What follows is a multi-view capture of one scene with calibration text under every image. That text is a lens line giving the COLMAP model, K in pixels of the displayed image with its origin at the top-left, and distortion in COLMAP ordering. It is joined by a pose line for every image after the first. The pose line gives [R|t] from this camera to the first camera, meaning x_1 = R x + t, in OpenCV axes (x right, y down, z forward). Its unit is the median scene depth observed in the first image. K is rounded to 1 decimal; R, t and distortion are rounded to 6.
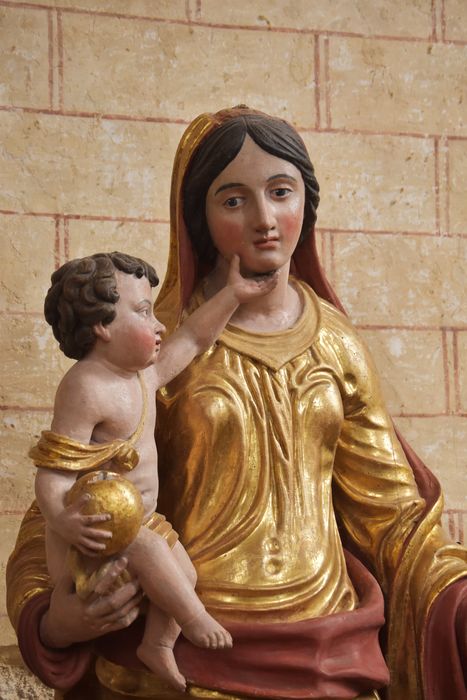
lens RADIAL K [[2311.8, 0, 233.5], [0, 2311.8, 350.9], [0, 0, 1]] dist [0.723246, 0.000000]
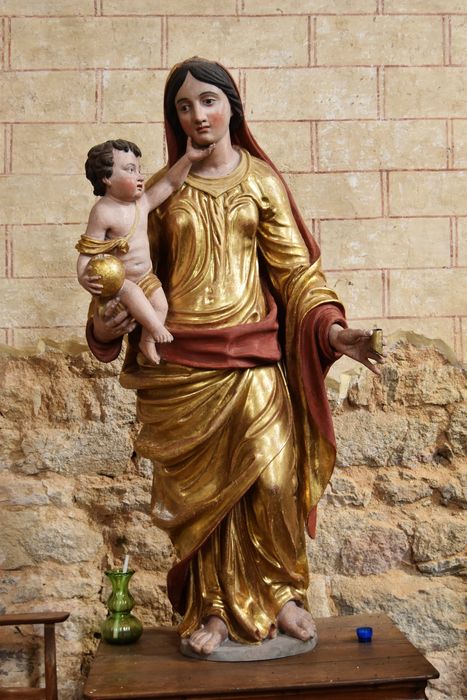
lens RADIAL K [[1125.3, 0, 233.5], [0, 1125.3, 349.4], [0, 0, 1]] dist [-0.038097, 0.000000]
pose [[0.951875, -0.004026, -0.306461, 0.303311], [0.045361, 0.990752, 0.127876, 0.014037], [0.303112, -0.135623, 0.943255, 0.122477]]
